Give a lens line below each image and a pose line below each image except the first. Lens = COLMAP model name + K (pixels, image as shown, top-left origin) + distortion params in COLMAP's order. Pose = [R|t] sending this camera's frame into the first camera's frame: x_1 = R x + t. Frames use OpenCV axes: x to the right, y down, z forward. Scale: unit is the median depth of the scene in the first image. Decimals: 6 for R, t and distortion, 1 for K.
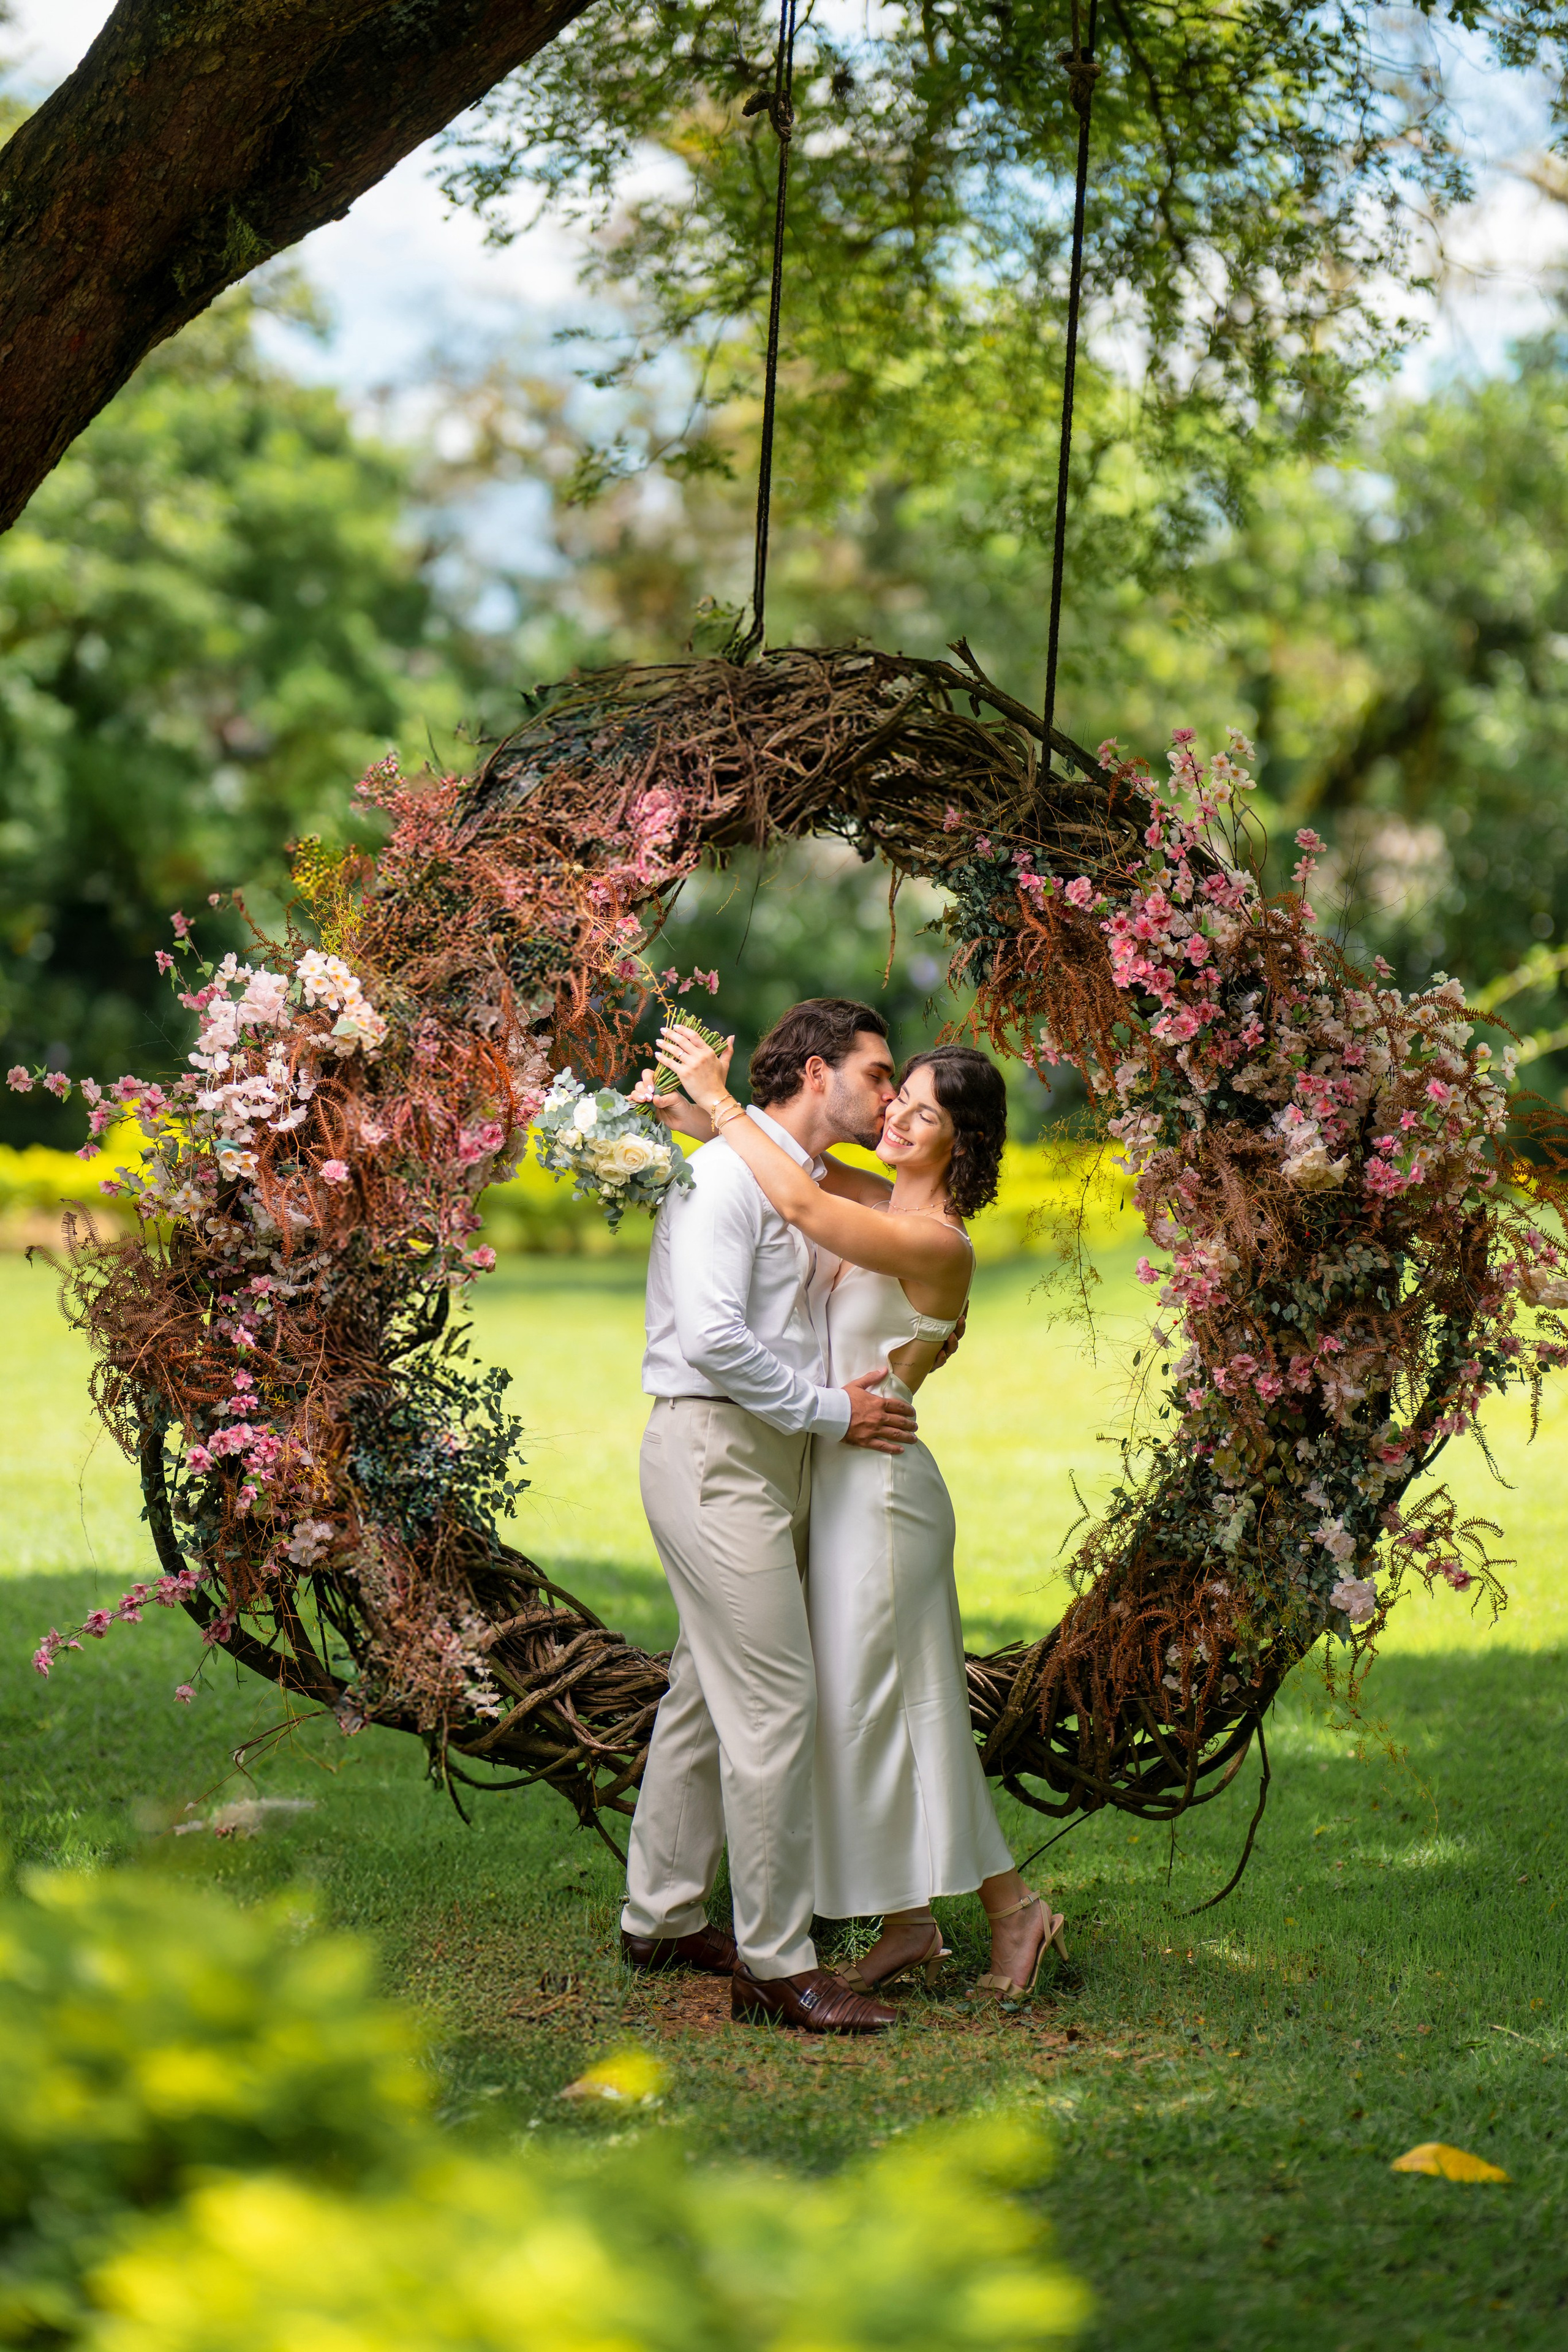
lens RADIAL K [[5896.3, 0, 784.0], [0, 5896.3, 1176.0], [0, 0, 1]] dist [-0.079594, 0.827265]
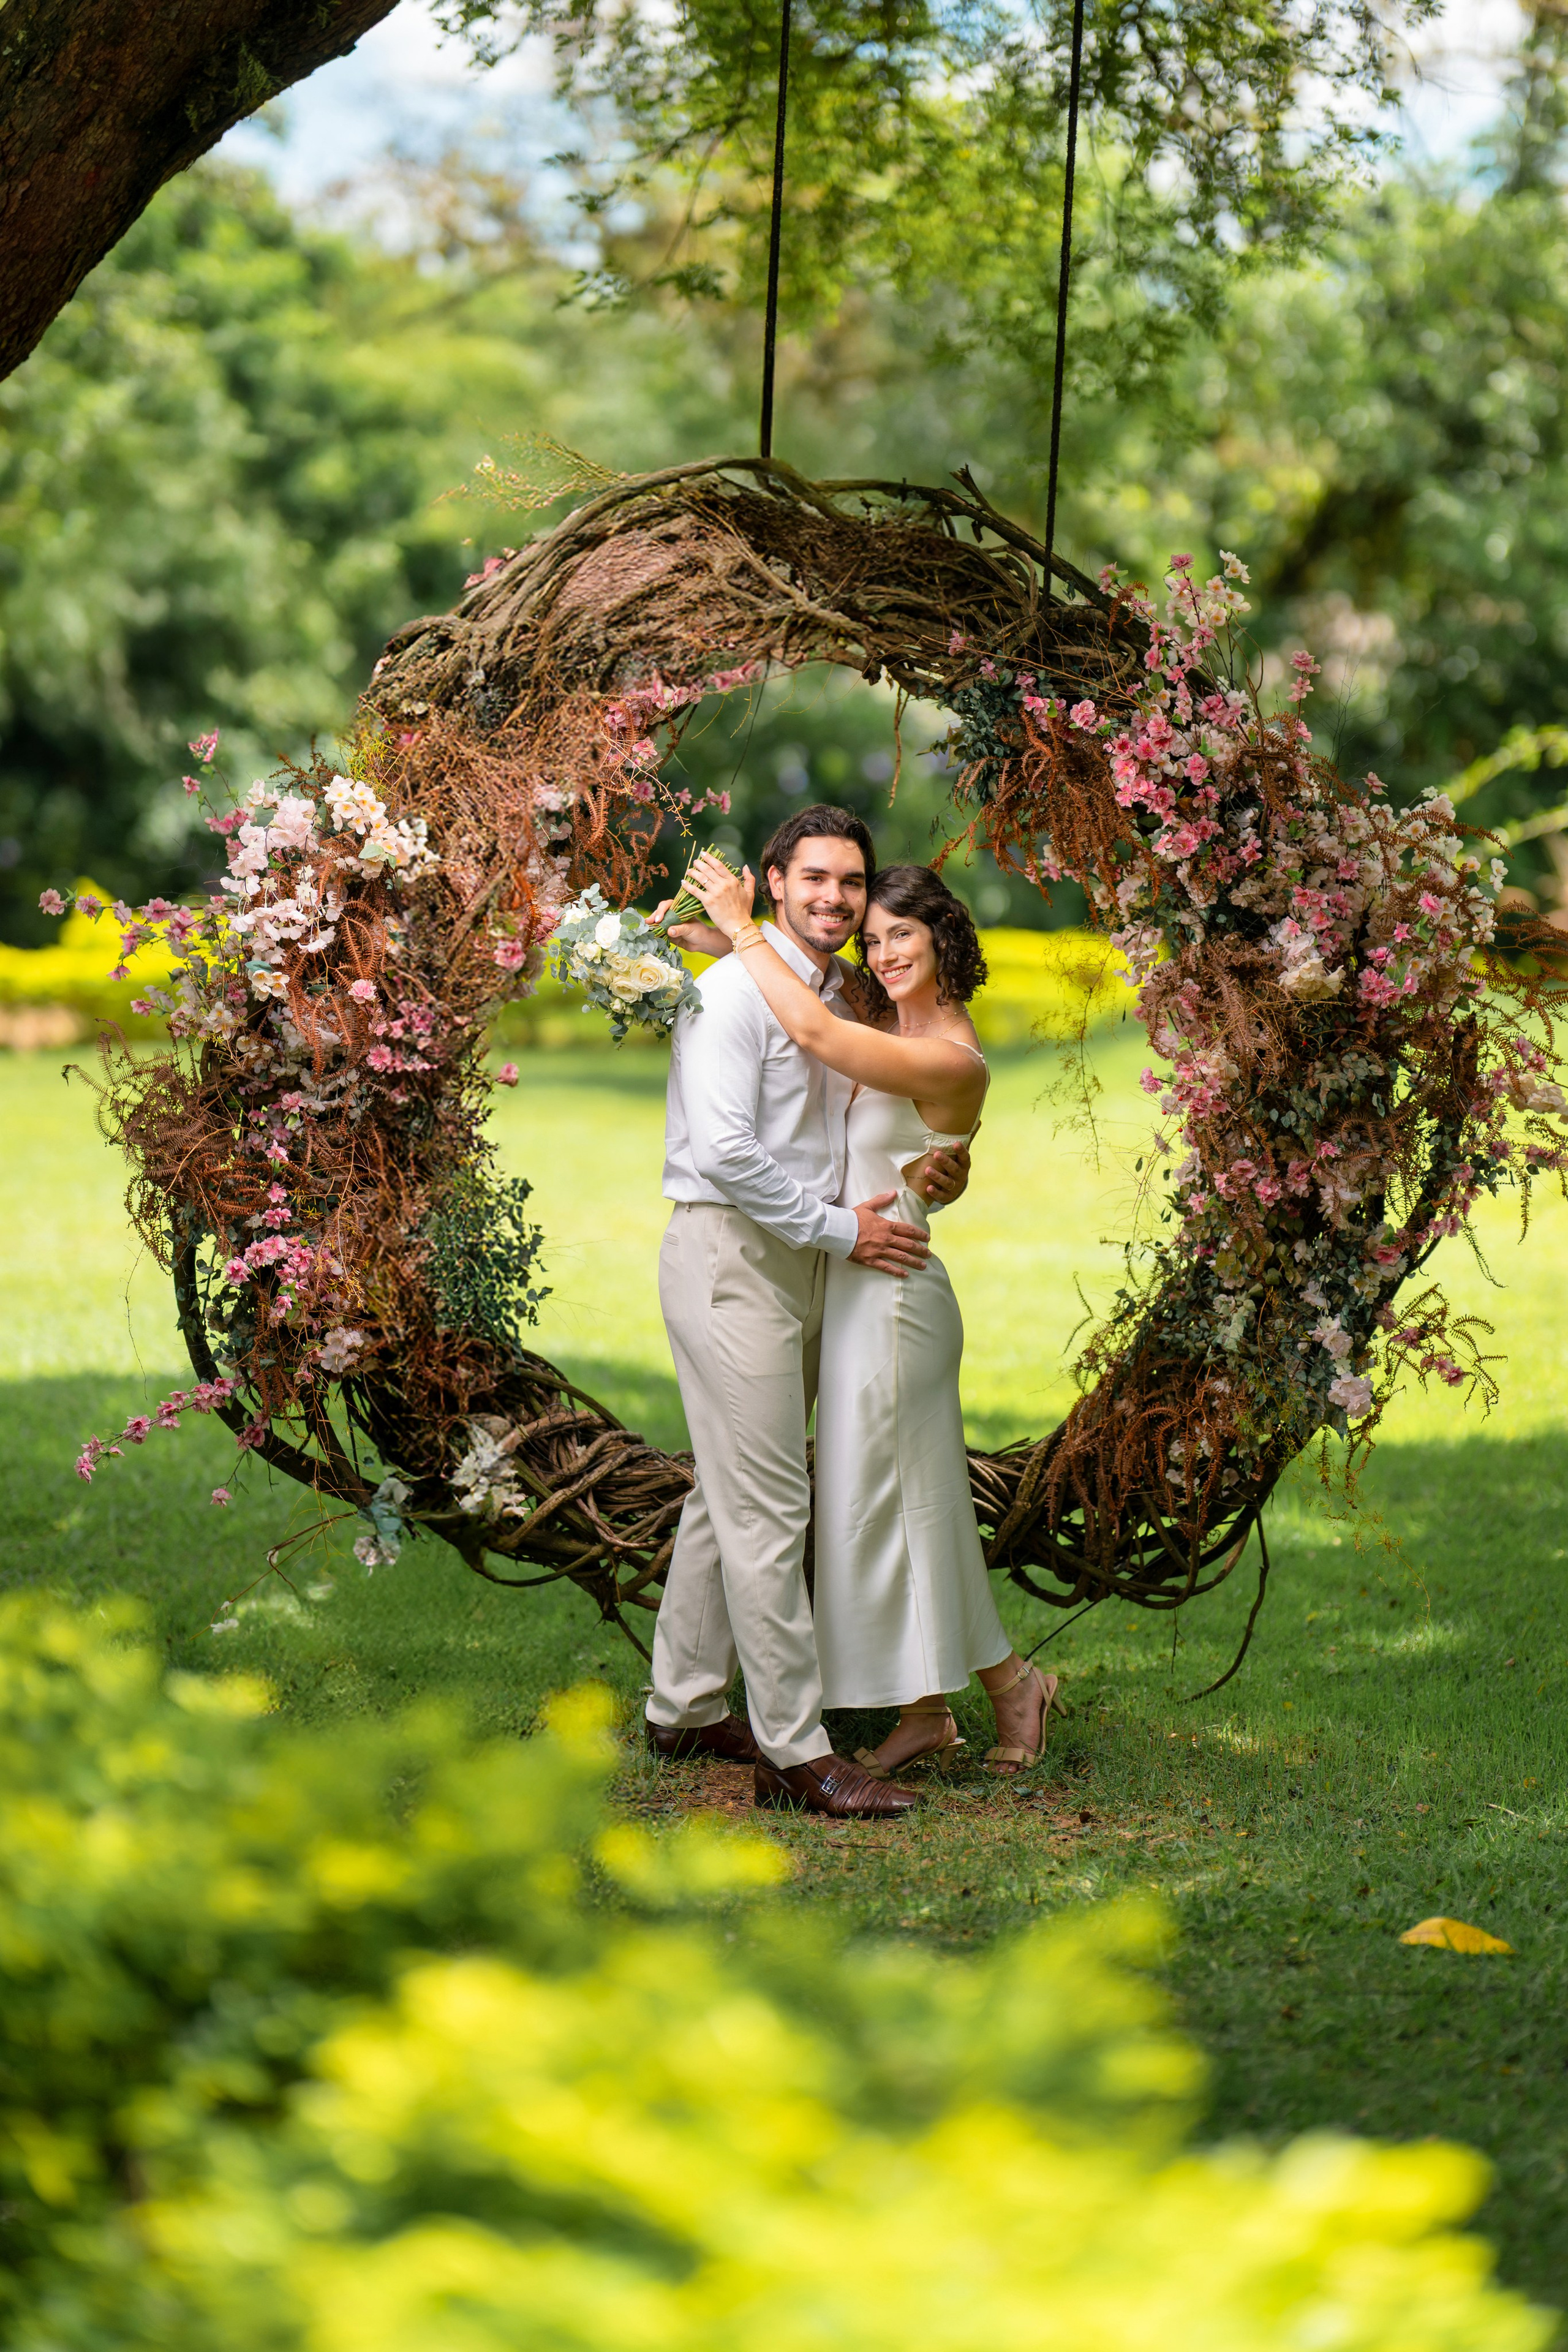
lens RADIAL K [[5896.3, 0, 784.0], [0, 5896.3, 1176.0], [0, 0, 1]] dist [-0.079594, 0.827265]
pose [[0.999912, -0.008697, 0.010009, -0.012898], [0.008324, 0.999290, 0.036732, -0.005550], [-0.010321, -0.036645, 0.999275, -0.032607]]
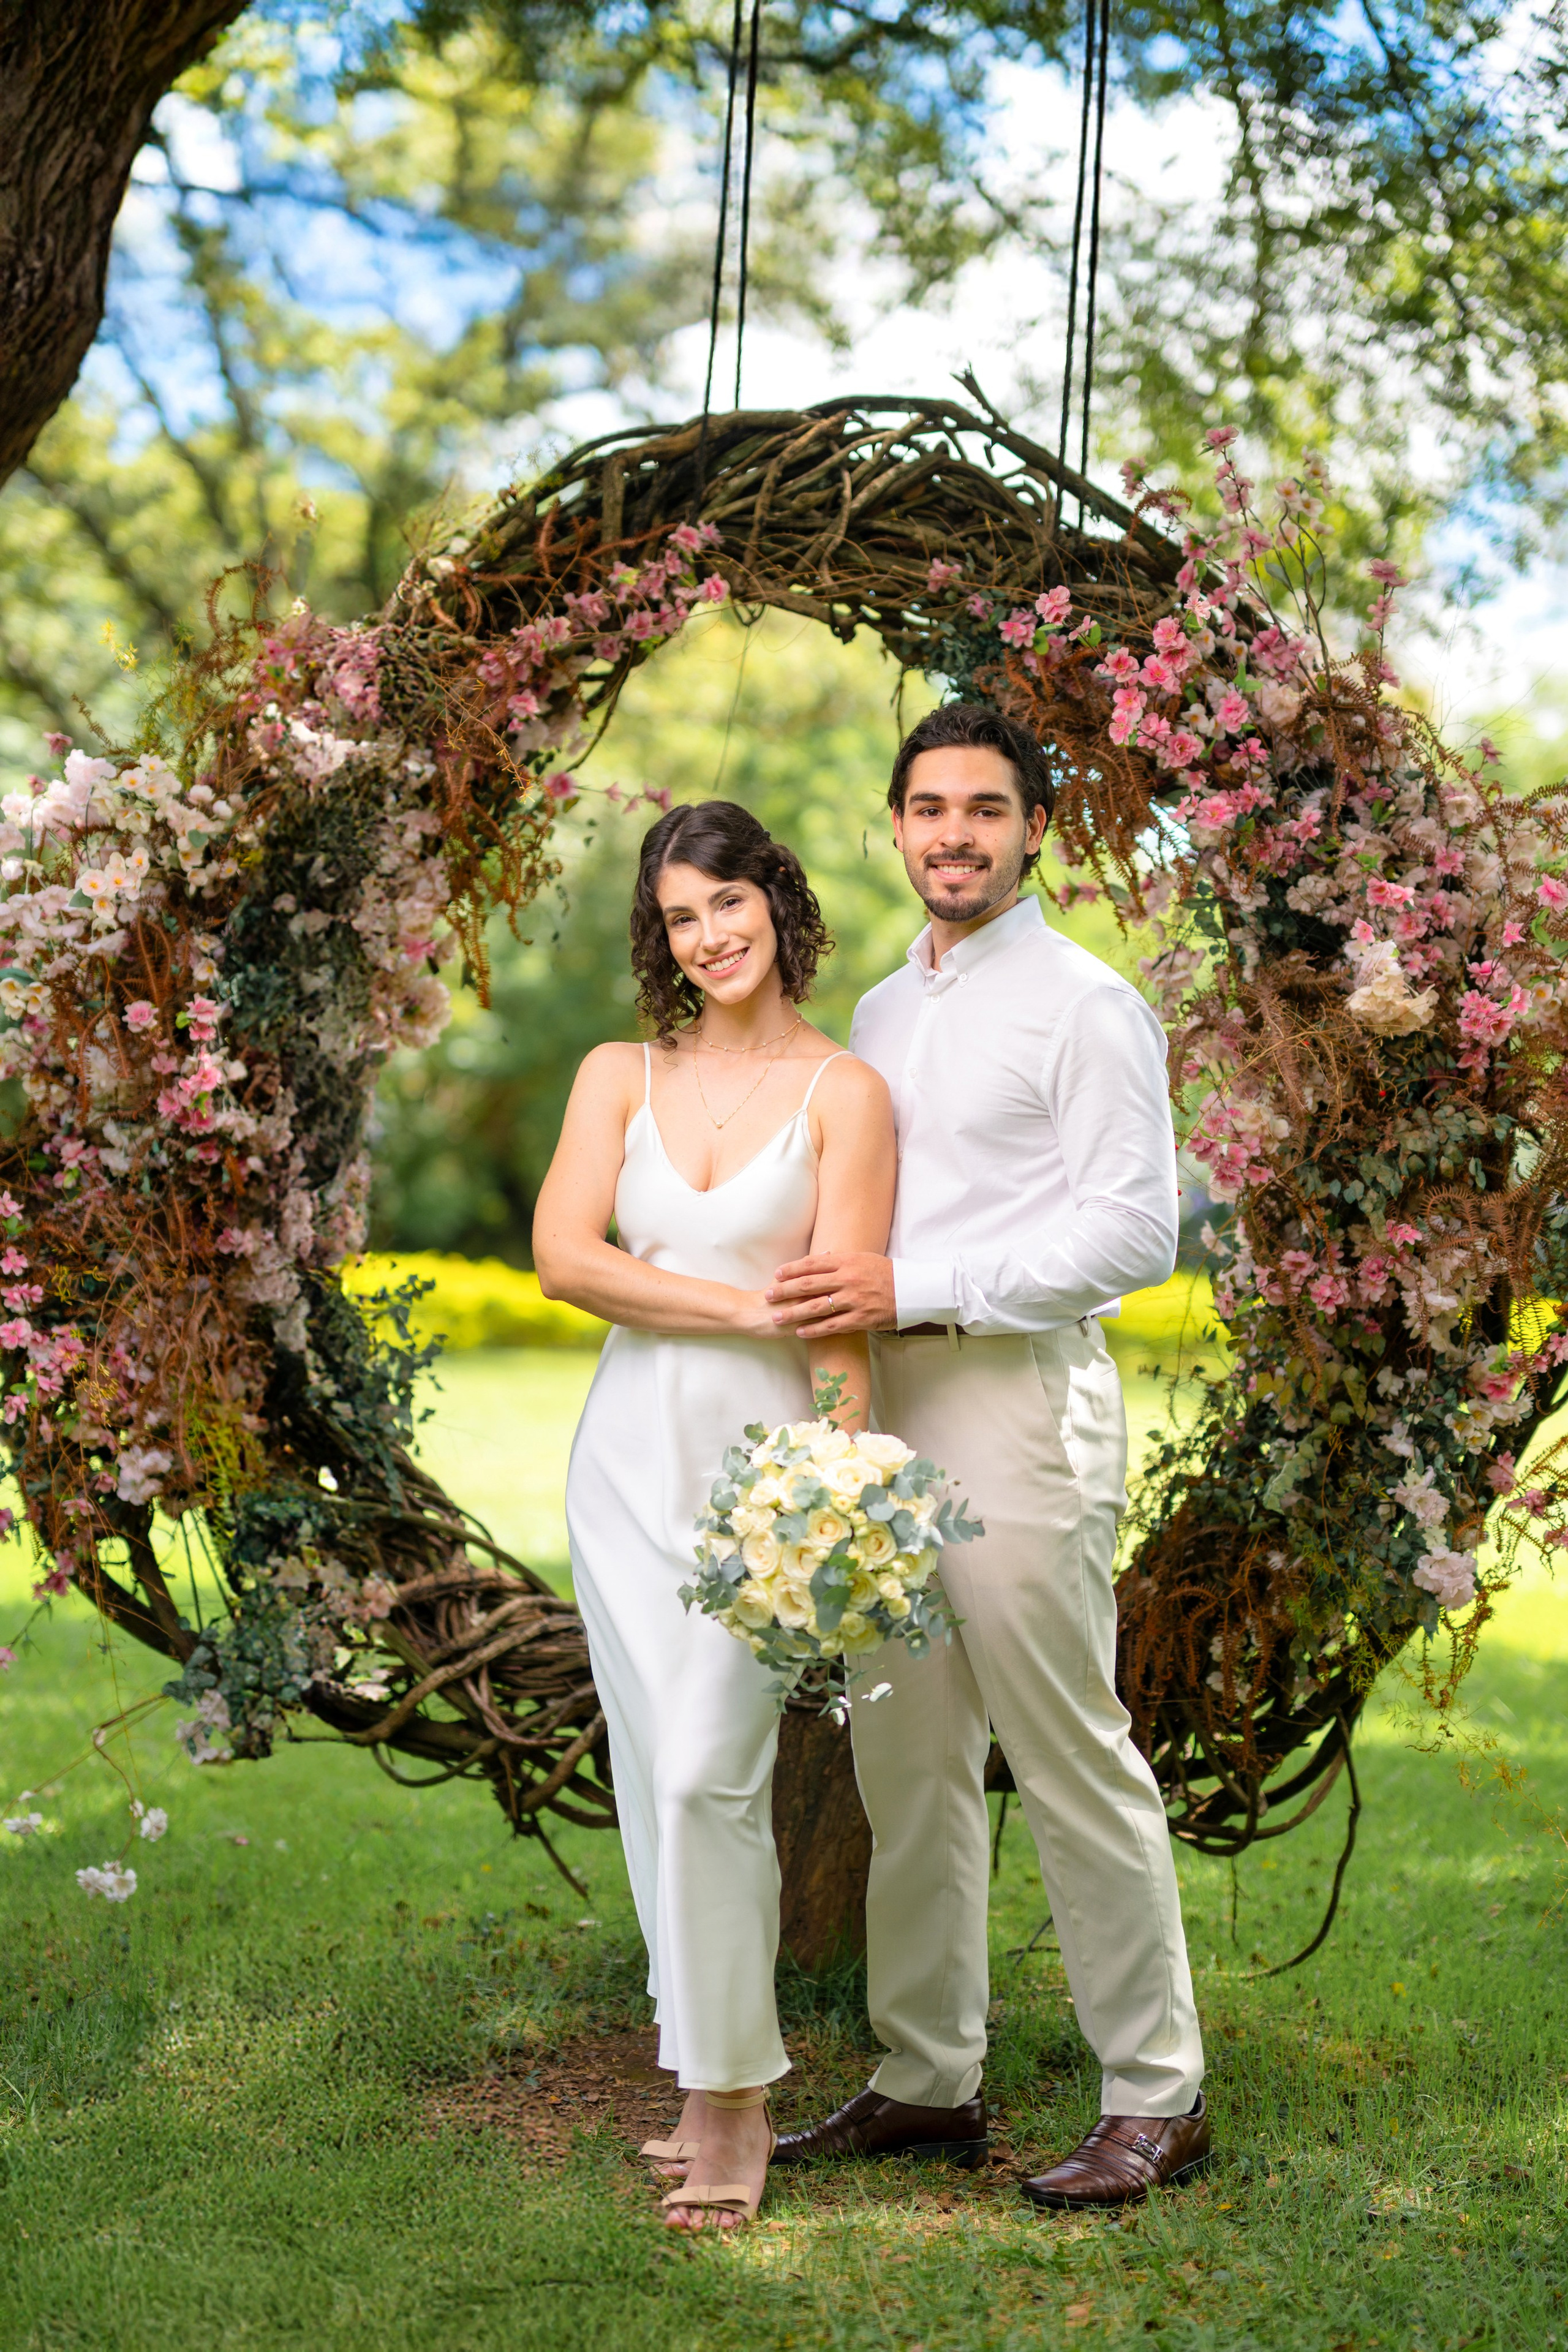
lens RADIAL K [[3690.8, 0, 745.2], [0, 3690.8, 1175.7], [0, 0, 1]] dist [-0.035587, 0.038149]
pose [[0.983997, 0.006595, -0.178064, 0.091803], [-0.014908, 0.998858, -0.045389, 0.042851], [0.177562, 0.047317, 0.982971, 0.514799]]
